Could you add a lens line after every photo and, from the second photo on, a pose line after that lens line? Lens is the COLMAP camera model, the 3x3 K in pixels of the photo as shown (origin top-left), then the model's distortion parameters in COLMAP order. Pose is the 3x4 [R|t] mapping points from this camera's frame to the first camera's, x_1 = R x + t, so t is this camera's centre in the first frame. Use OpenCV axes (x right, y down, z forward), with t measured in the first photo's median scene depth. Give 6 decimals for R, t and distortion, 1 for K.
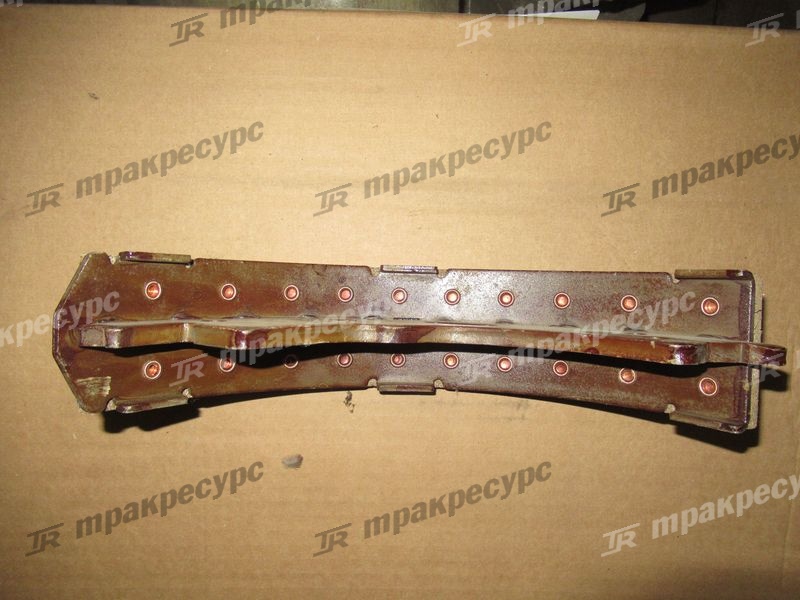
lens RADIAL K [[594.9, 0, 396.8], [0, 594.9, 298.0], [0, 0, 1]] dist [-0.000206, 0.005289]
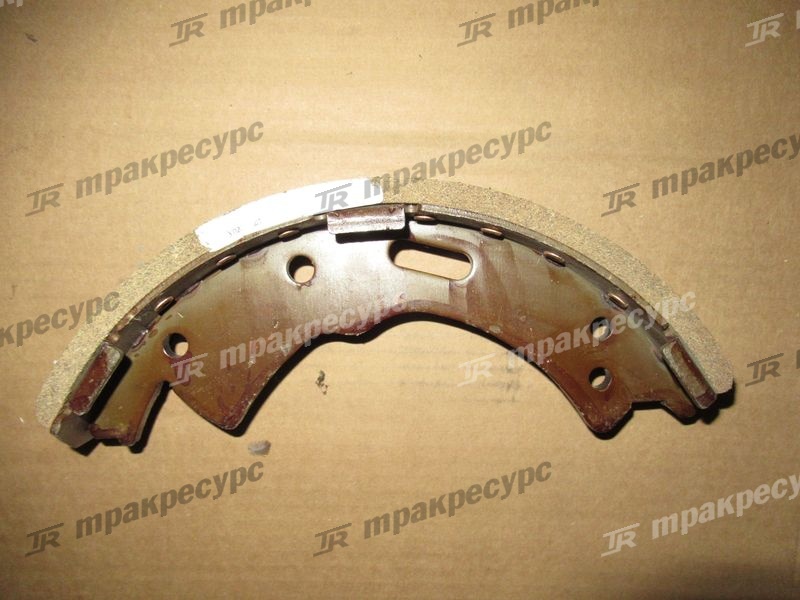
lens RADIAL K [[594.9, 0, 392.1], [0, 594.9, 295.0], [0, 0, 1]] dist [-0.000206, 0.005289]
pose [[0.999959, 0.000353, -0.009102, 0.035427], [0.000127, 0.998612, 0.052671, -0.006415], [0.009108, -0.052670, 0.998570, 0.100285]]
